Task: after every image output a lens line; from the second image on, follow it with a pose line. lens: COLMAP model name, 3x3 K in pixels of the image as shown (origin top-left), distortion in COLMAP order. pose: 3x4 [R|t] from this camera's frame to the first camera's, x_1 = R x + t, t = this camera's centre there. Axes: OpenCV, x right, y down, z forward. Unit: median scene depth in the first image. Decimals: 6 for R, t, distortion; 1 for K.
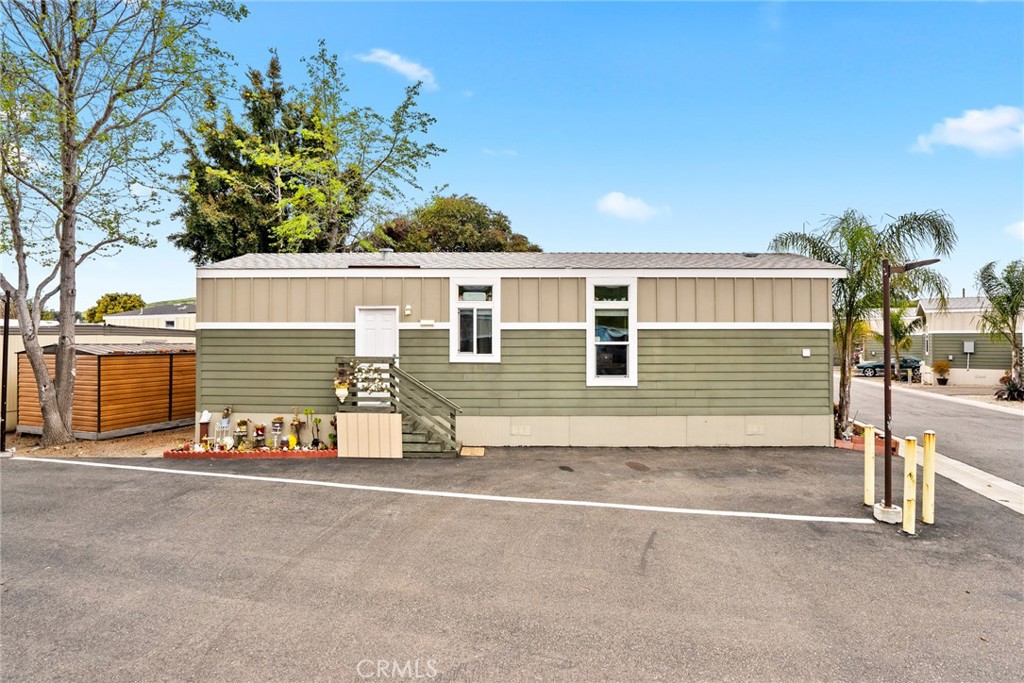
lens RADIAL K [[493.8, 0, 512.0], [0, 493.8, 341.5], [0, 0, 1]] dist [-0.041120, 0.000322]
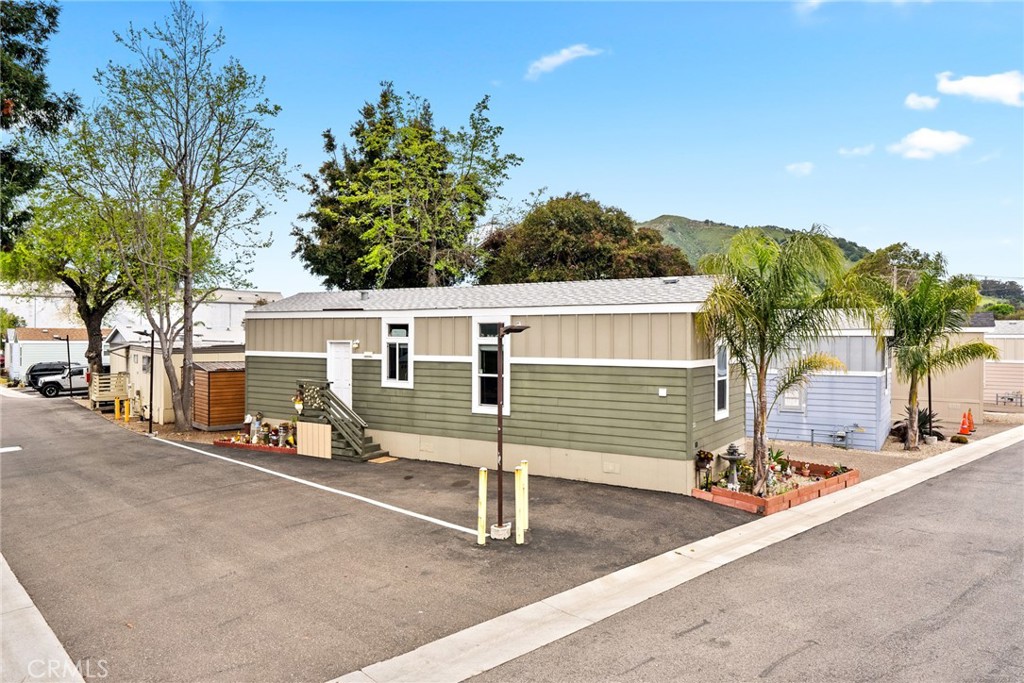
lens RADIAL K [[711.7, 0, 516.8], [0, 711.7, 328.8], [0, 0, 1]] dist [-0.006035, 0.003733]
pose [[0.848840, -0.002305, -0.528645, 1.093633], [-0.002522, 0.999961, -0.008410, -0.087473], [0.528644, 0.008472, 0.848801, -0.323556]]
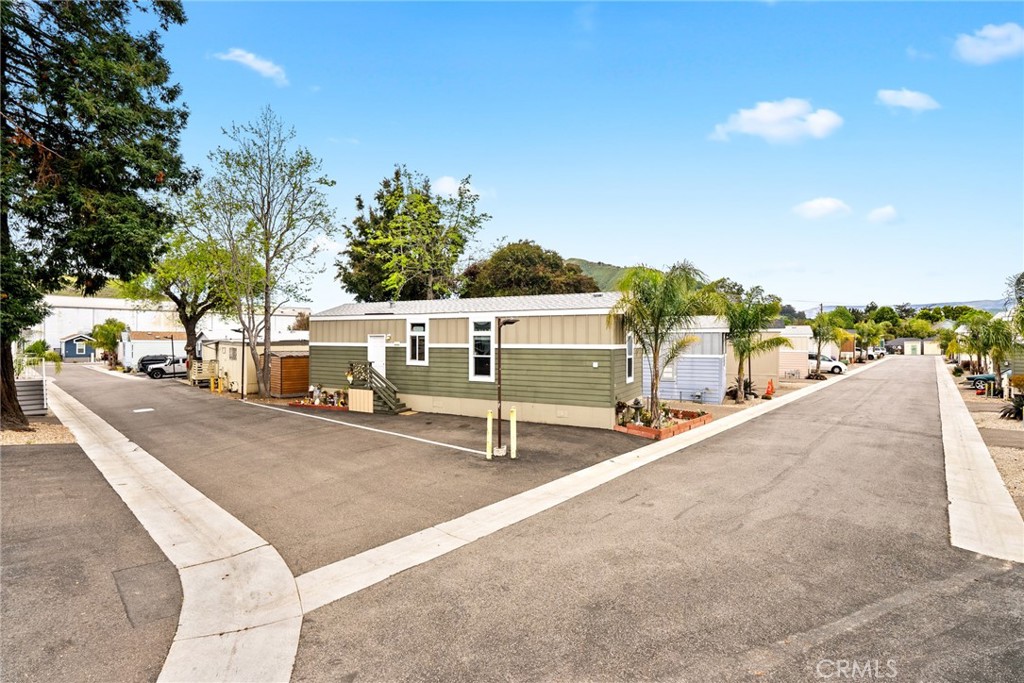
lens RADIAL K [[489.5, 0, 513.6], [0, 489.5, 331.2], [0, 0, 1]] dist [-0.056674, 0.013290]
pose [[0.892050, -0.006222, -0.451894, 1.054879], [-0.001482, 0.999860, -0.016692, -0.054314], [0.451934, 0.015560, 0.891915, -0.445558]]
